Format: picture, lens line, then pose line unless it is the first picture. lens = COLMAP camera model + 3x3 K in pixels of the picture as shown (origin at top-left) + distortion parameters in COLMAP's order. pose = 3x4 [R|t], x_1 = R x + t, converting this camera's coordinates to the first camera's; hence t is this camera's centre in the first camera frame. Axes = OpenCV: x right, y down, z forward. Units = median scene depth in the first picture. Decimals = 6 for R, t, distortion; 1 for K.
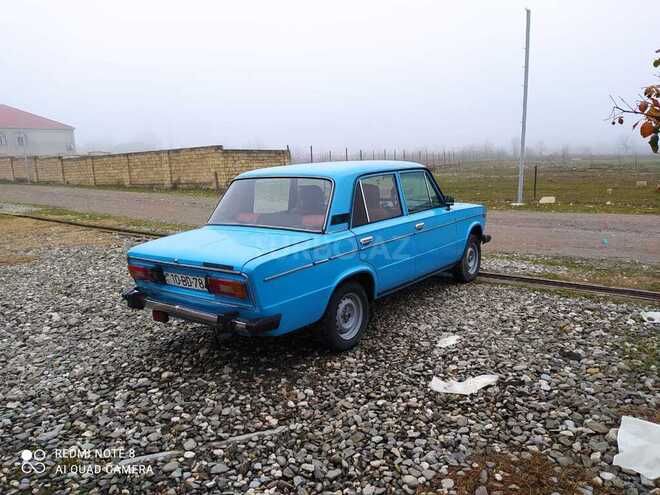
lens RADIAL K [[494.9, 0, 332.1], [0, 494.9, 248.2], [0, 0, 1]] dist [0.027765, -0.017917]
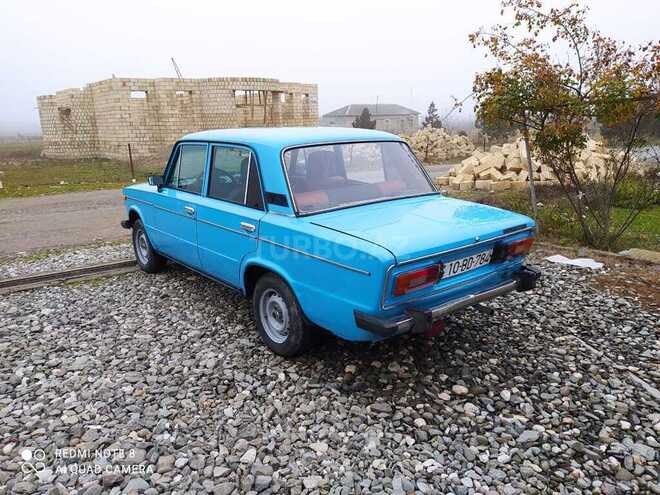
lens RADIAL K [[494.9, 0, 332.1], [0, 494.9, 248.2], [0, 0, 1]] dist [0.027765, -0.017917]
pose [[0.231193, -0.204391, 0.951196, -0.963191], [0.176124, 0.970323, 0.165693, -0.116524], [-0.956833, 0.129222, 0.260330, 0.848652]]
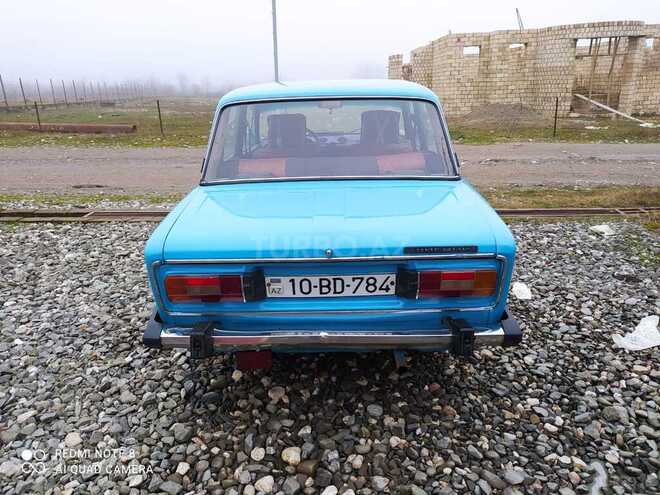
lens RADIAL K [[494.9, 0, 332.1], [0, 494.9, 248.2], [0, 0, 1]] dist [0.027765, -0.017917]
pose [[0.798531, -0.163902, 0.579210, -0.516759], [0.093227, 0.984281, 0.149999, -0.049483], [-0.594691, -0.065781, 0.801259, 0.476210]]
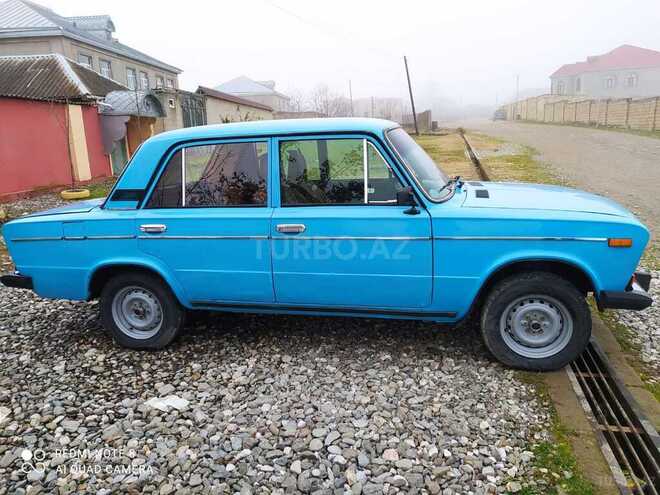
lens RADIAL K [[494.9, 0, 332.1], [0, 494.9, 248.2], [0, 0, 1]] dist [0.027765, -0.017917]
pose [[0.435774, 0.232985, -0.869378, 0.822392], [-0.133890, 0.971949, 0.193362, -0.162469], [0.890042, 0.032139, 0.454745, 0.848305]]
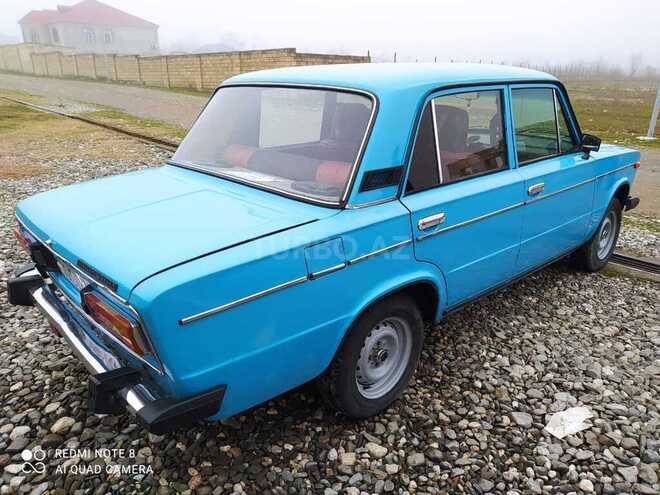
lens RADIAL K [[494.9, 0, 332.1], [0, 494.9, 248.2], [0, 0, 1]] dist [0.027765, -0.017917]
pose [[0.985387, 0.094998, -0.141380, 0.040773], [-0.069955, 0.982503, 0.172612, -0.065954], [0.155304, -0.160199, 0.974791, 0.449575]]
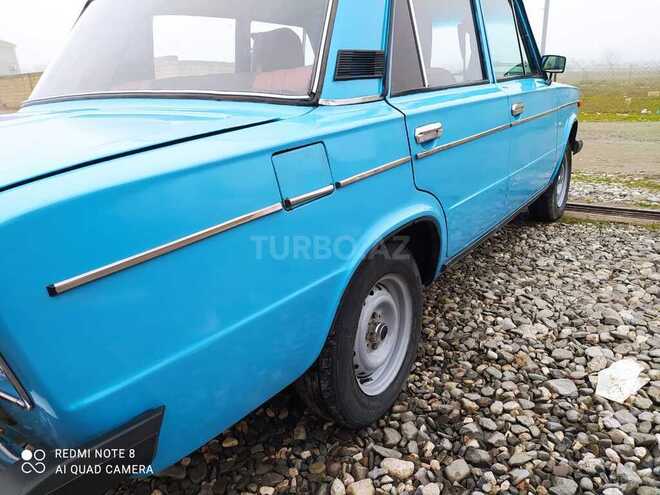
lens RADIAL K [[496.1, 0, 337.9], [0, 496.1, 245.5], [0, 0, 1]] dist [0.024216, -0.002437]
pose [[0.997976, -0.027397, 0.057390, -0.019838], [0.019143, 0.990006, 0.139722, 0.013611], [-0.060645, -0.138341, 0.988526, 0.590193]]
